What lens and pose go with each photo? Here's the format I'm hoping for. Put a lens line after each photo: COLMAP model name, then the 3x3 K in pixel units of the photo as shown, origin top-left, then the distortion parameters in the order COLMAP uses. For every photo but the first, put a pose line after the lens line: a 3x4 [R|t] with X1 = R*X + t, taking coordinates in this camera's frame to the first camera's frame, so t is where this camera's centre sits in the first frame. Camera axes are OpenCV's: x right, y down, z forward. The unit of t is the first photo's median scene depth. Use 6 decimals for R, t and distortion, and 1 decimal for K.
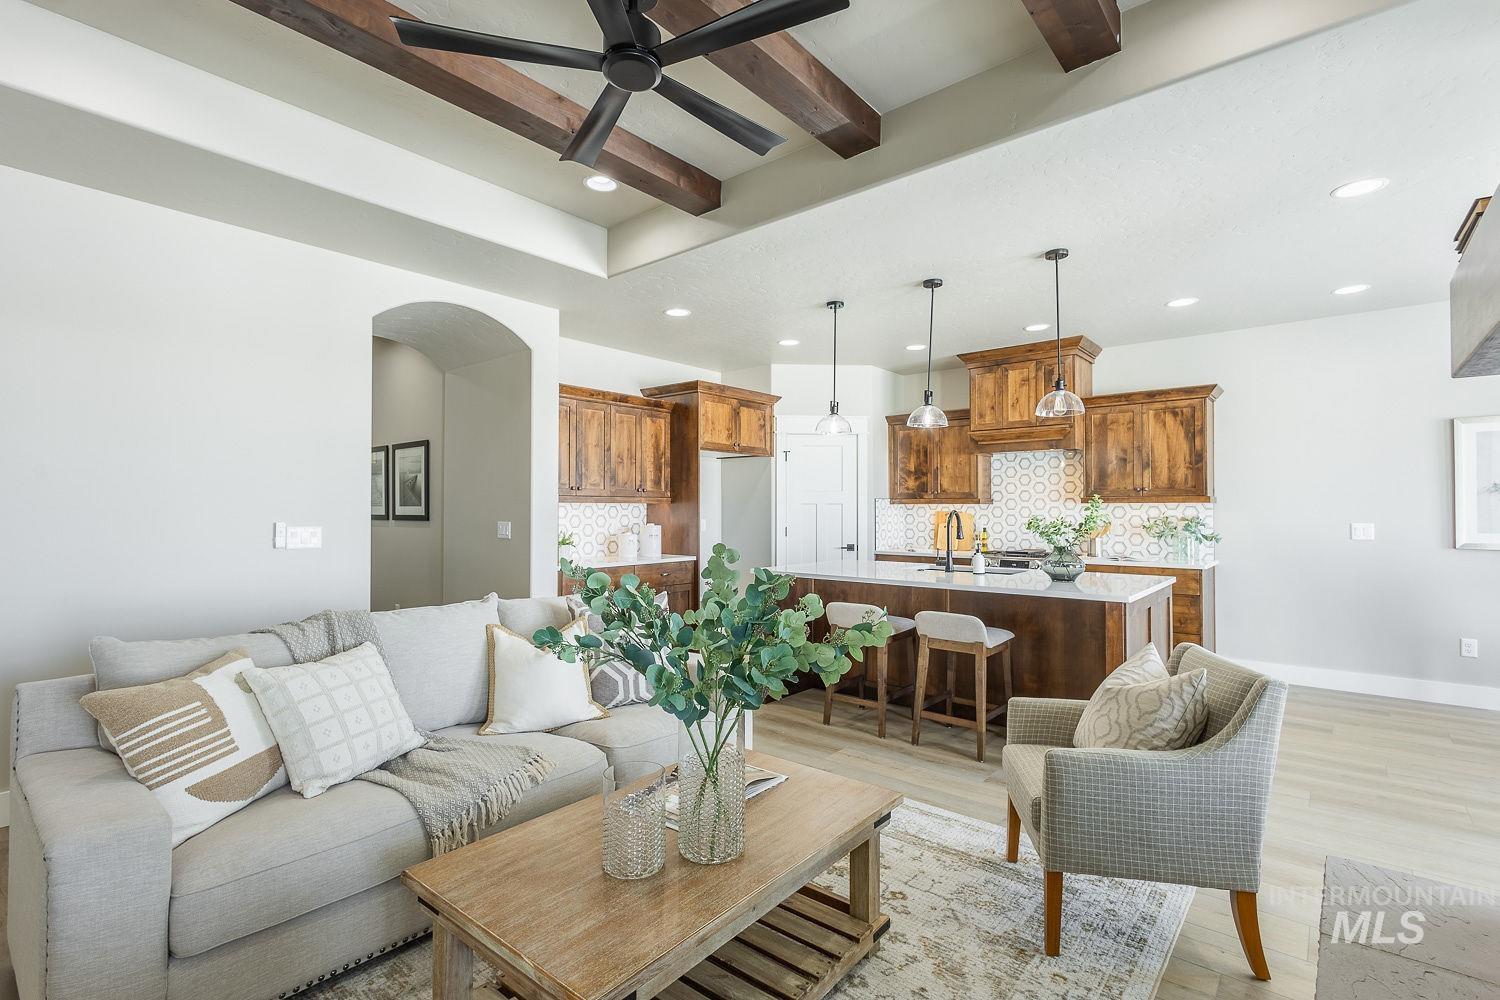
lens RADIAL K [[692.7, 0, 756.8], [0, 692.7, 502.3], [0, 0, 1]] dist [0.010079, -0.002300]
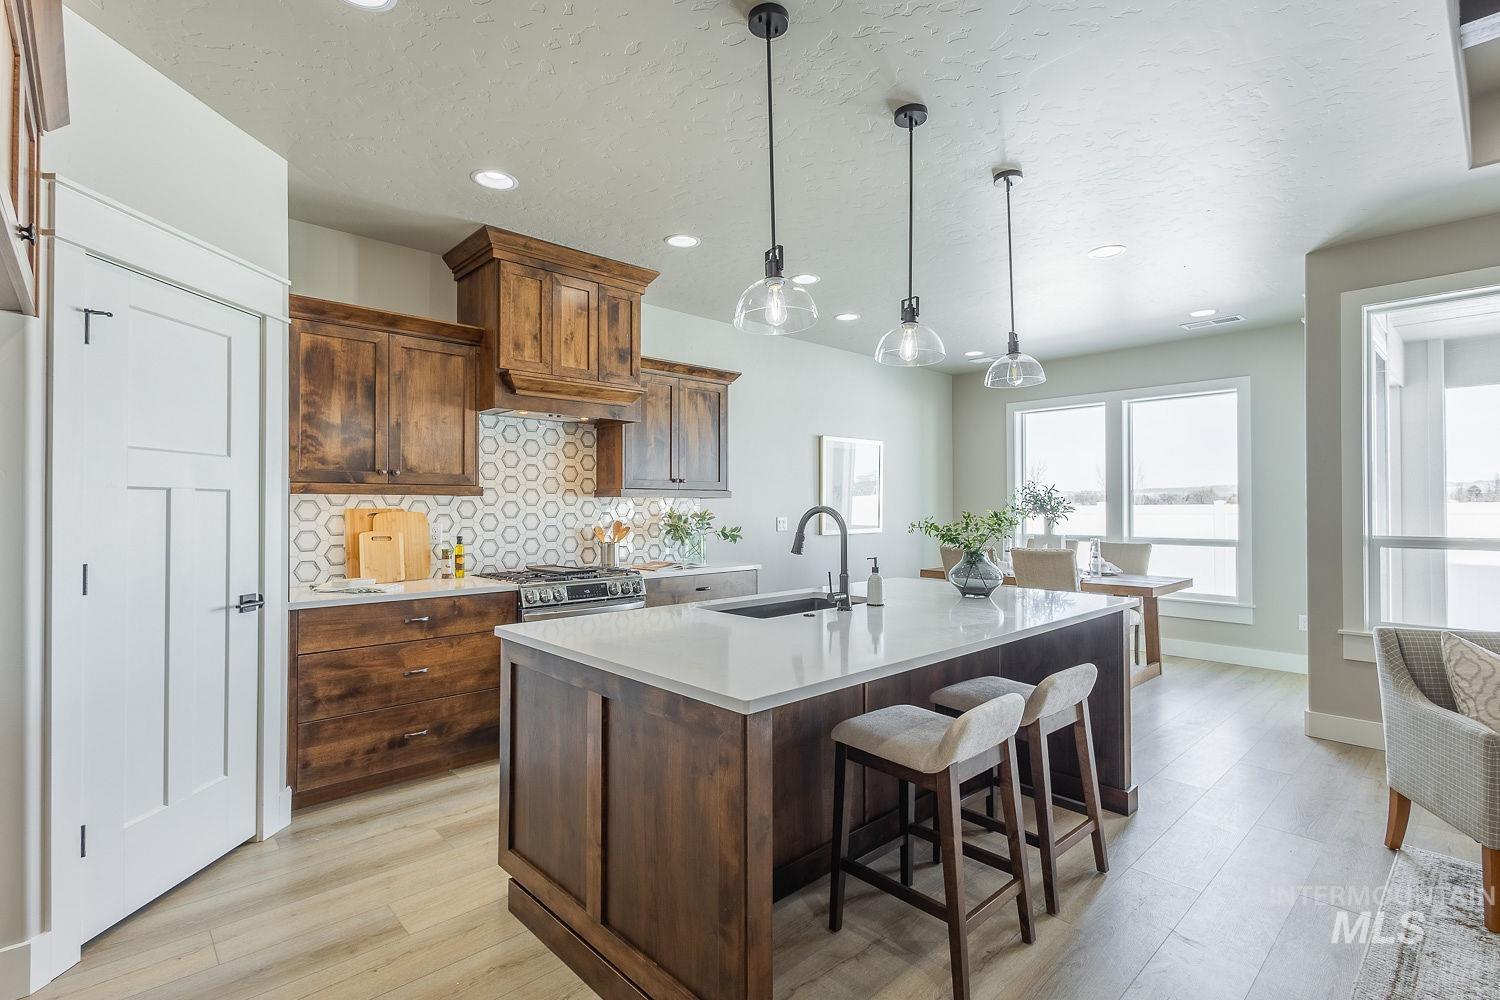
lens RADIAL K [[692.7, 0, 744.2], [0, 692.7, 499.6], [0, 0, 1]] dist [0.010079, -0.002300]
pose [[0.132061, 0.008312, 0.991207, -0.230055], [-0.007106, 0.999947, -0.007438, 0.008632], [-0.991216, -0.006062, 0.132113, 0.723869]]
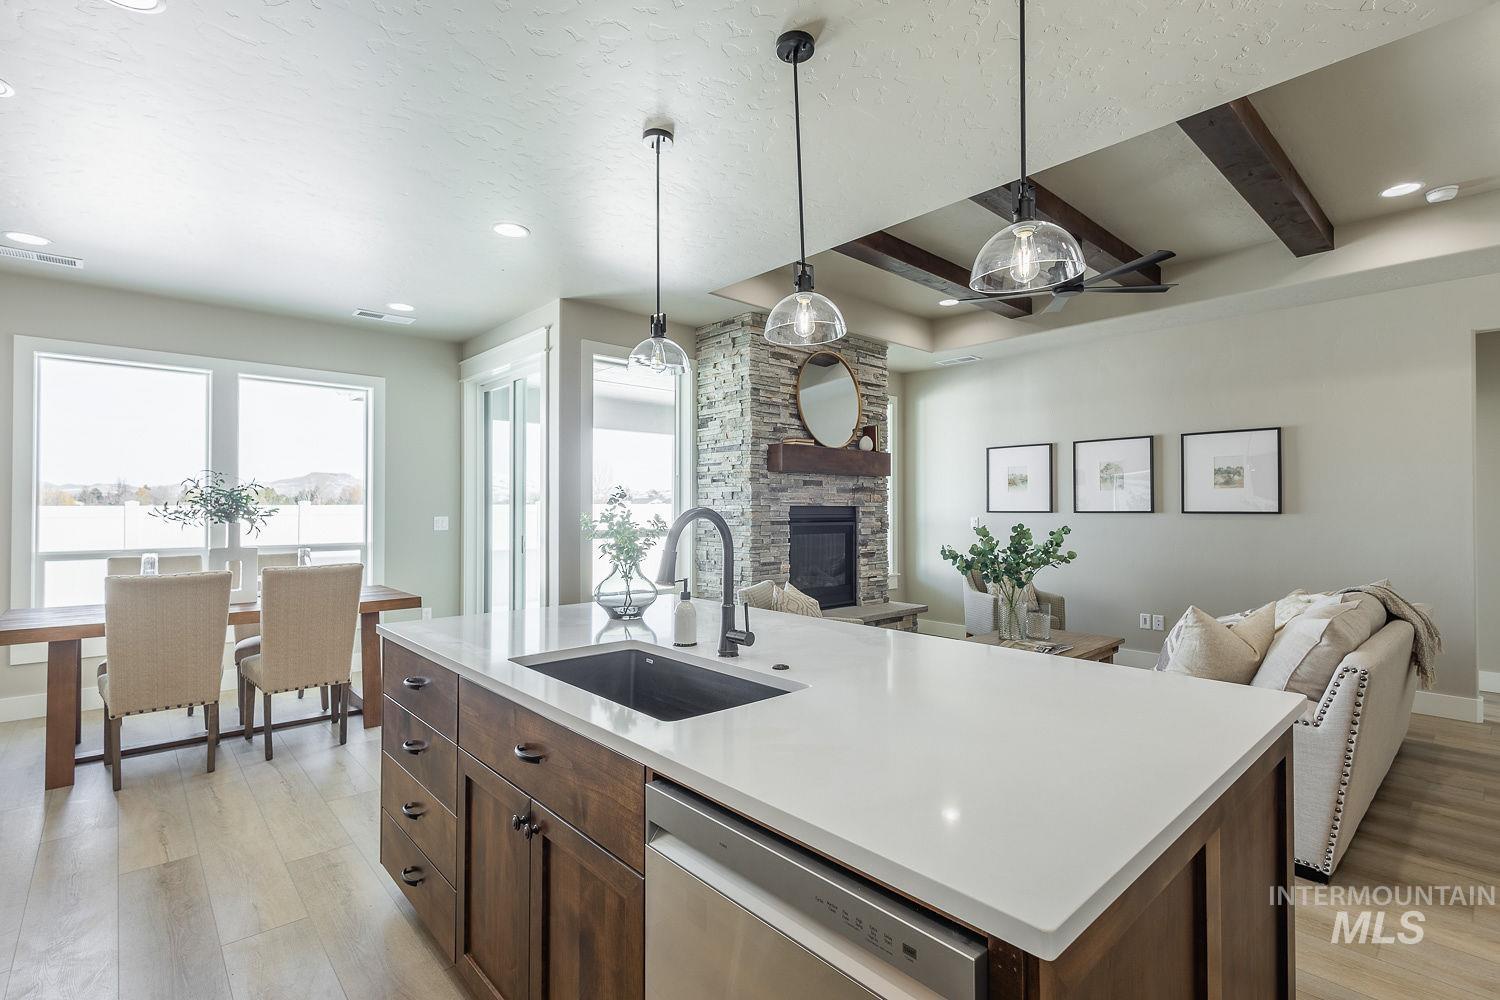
lens RADIAL K [[692.7, 0, 750.6], [0, 692.7, 500.0], [0, 0, 1]] dist [0.010079, -0.002300]
pose [[-0.989983, -0.000799, 0.141185, 0.147099], [-0.003543, 0.999810, -0.019187, 0.011242], [-0.141143, -0.019495, -0.989797, 1.014946]]
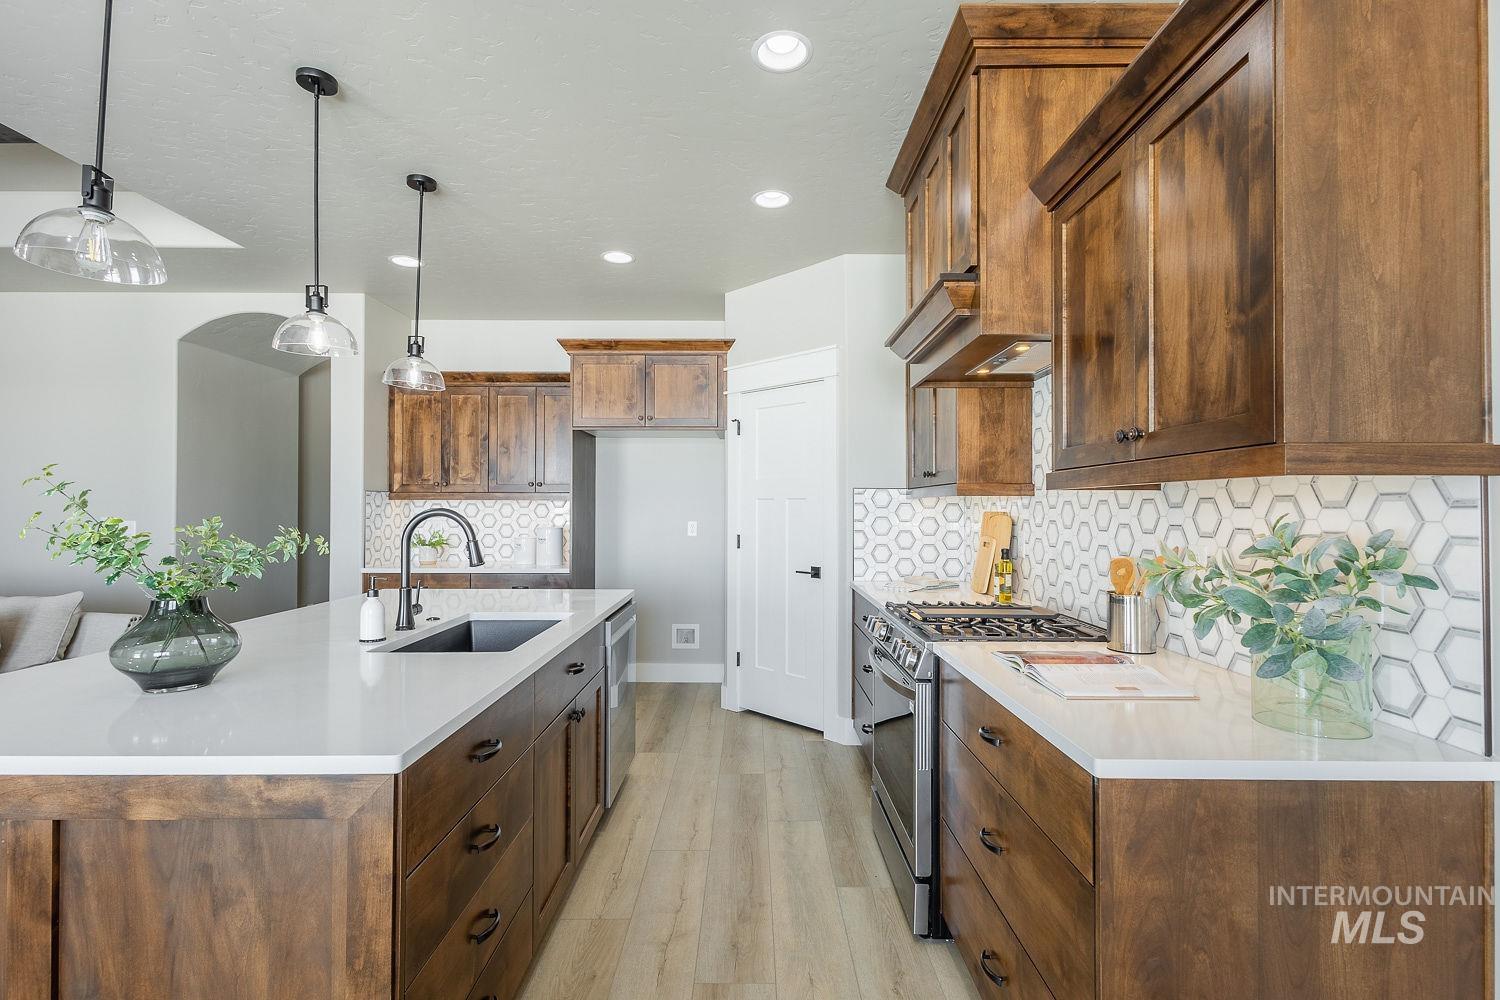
lens RADIAL K [[692.7, 0, 753.6], [0, 692.7, 503.4], [0, 0, 1]] dist [0.010079, -0.002300]
pose [[0.639744, -0.003921, -0.768578, 0.598402], [0.005103, 0.999987, -0.000853, 0.006867], [0.768571, -0.003376, 0.639756, 0.625939]]
